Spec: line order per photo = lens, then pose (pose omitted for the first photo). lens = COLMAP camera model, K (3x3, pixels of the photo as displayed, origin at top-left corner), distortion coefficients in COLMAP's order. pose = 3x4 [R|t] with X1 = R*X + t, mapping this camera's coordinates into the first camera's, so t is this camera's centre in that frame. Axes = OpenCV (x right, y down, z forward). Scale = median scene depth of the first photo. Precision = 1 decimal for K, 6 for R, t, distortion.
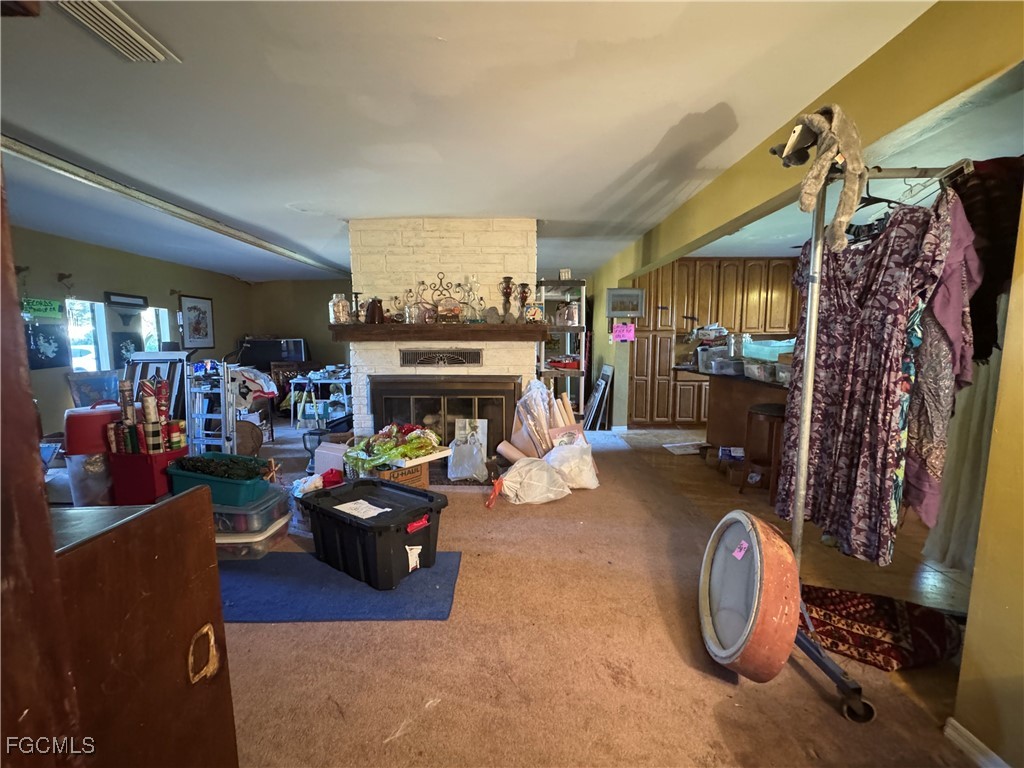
lens RADIAL K [[412.5, 0, 510.1], [0, 412.5, 384.6], [0, 0, 1]] dist [-0.002565, -0.000554]
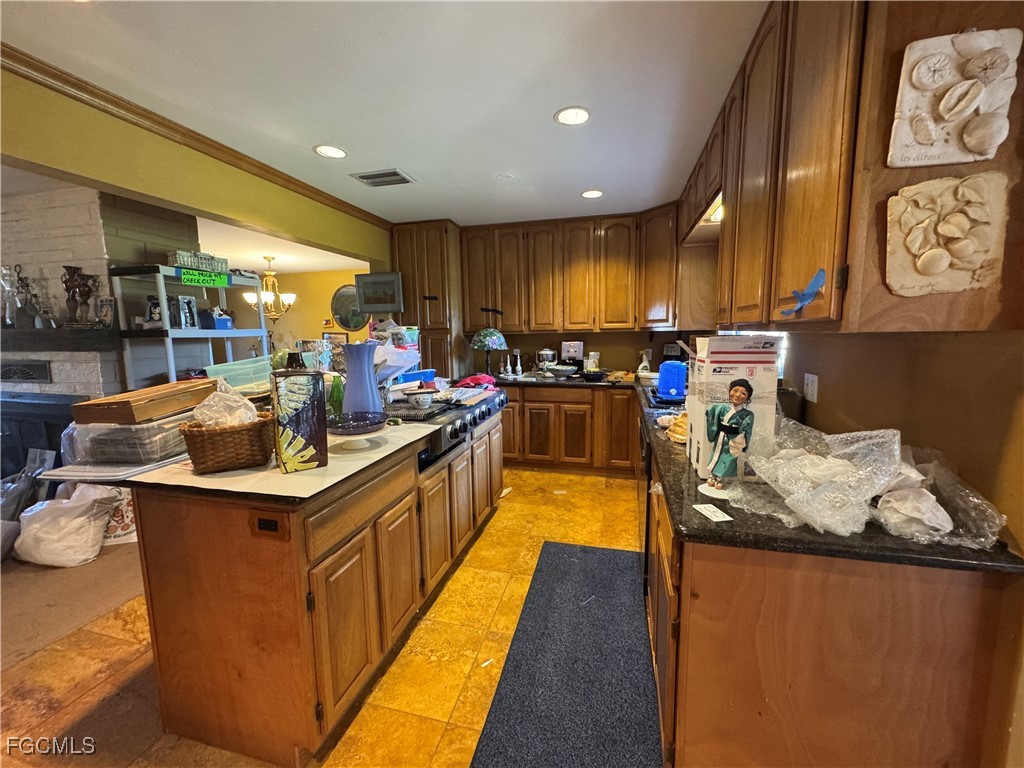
lens RADIAL K [[412.5, 0, 513.7], [0, 412.5, 385.1], [0, 0, 1]] dist [-0.002565, -0.000554]
pose [[0.967060, 0.023884, -0.253427, 0.971448], [-0.018112, 0.999521, 0.025085, -0.075837], [0.253905, -0.019669, 0.967029, 0.468065]]
